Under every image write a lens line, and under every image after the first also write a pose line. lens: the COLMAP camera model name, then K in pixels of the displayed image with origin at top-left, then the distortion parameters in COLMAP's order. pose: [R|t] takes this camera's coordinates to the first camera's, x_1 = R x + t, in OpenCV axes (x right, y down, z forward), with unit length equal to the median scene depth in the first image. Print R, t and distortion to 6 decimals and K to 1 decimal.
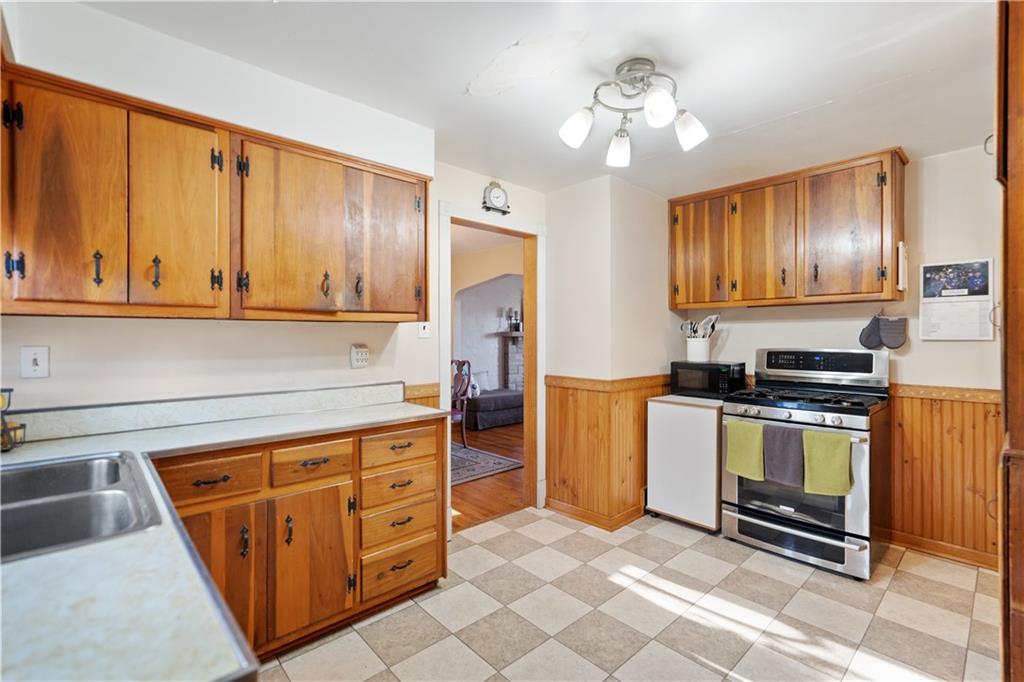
lens RADIAL K [[459.9, 0, 514.3], [0, 459.9, 333.7], [0, 0, 1]] dist [-0.002390, 0.000082]
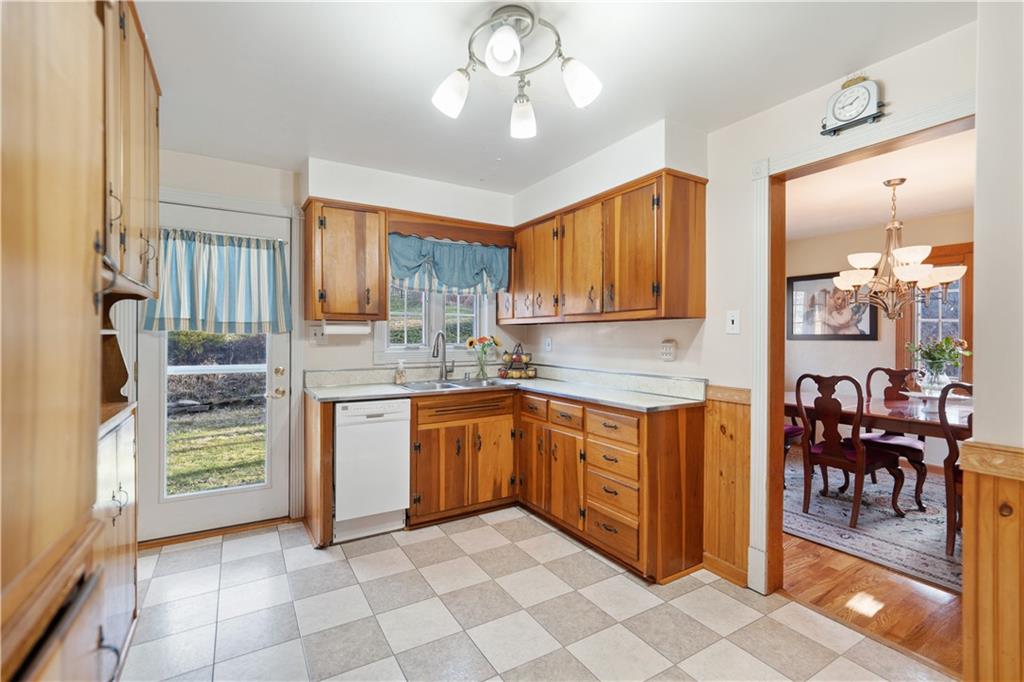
lens RADIAL K [[459.9, 0, 514.4], [0, 459.9, 335.2], [0, 0, 1]] dist [-0.002390, 0.000082]
pose [[-0.199223, -0.000409, -0.979954, 0.955689], [0.001472, 0.999999, -0.000716, 0.015053], [0.979953, -0.001585, -0.199222, 1.008313]]
